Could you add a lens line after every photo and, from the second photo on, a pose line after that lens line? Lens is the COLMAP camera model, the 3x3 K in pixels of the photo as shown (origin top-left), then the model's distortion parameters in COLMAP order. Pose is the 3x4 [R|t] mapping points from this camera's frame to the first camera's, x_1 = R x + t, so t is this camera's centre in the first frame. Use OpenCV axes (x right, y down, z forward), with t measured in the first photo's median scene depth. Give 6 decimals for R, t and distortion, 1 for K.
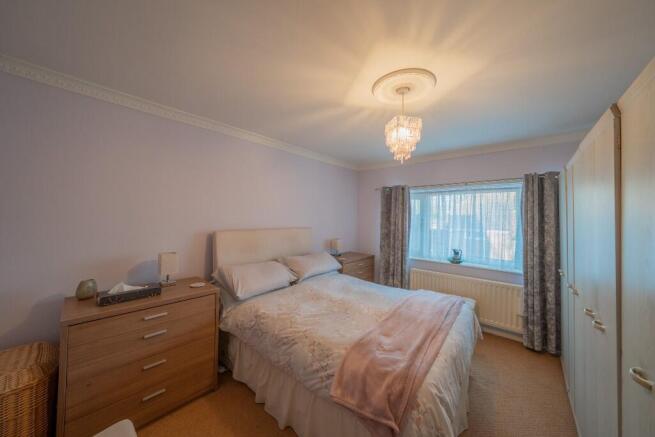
lens RADIAL K [[225.7, 0, 326.6], [0, 225.7, 213.6], [0, 0, 1]] dist [-0.025349, 0.000111]
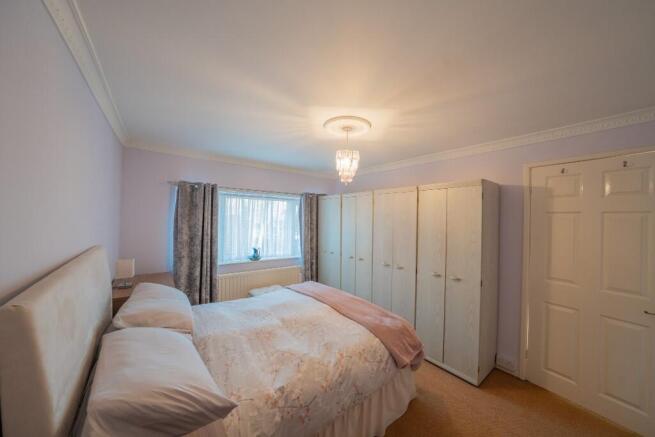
lens RADIAL K [[225.9, 0, 327.9], [0, 225.9, 216.2], [0, 0, 1]] dist [-0.011218, 0.000320]
pose [[0.184280, -0.004363, 0.982864, -0.637002], [-0.036320, 0.999277, 0.011246, -0.037687], [-0.982202, -0.037770, 0.183988, 0.564215]]
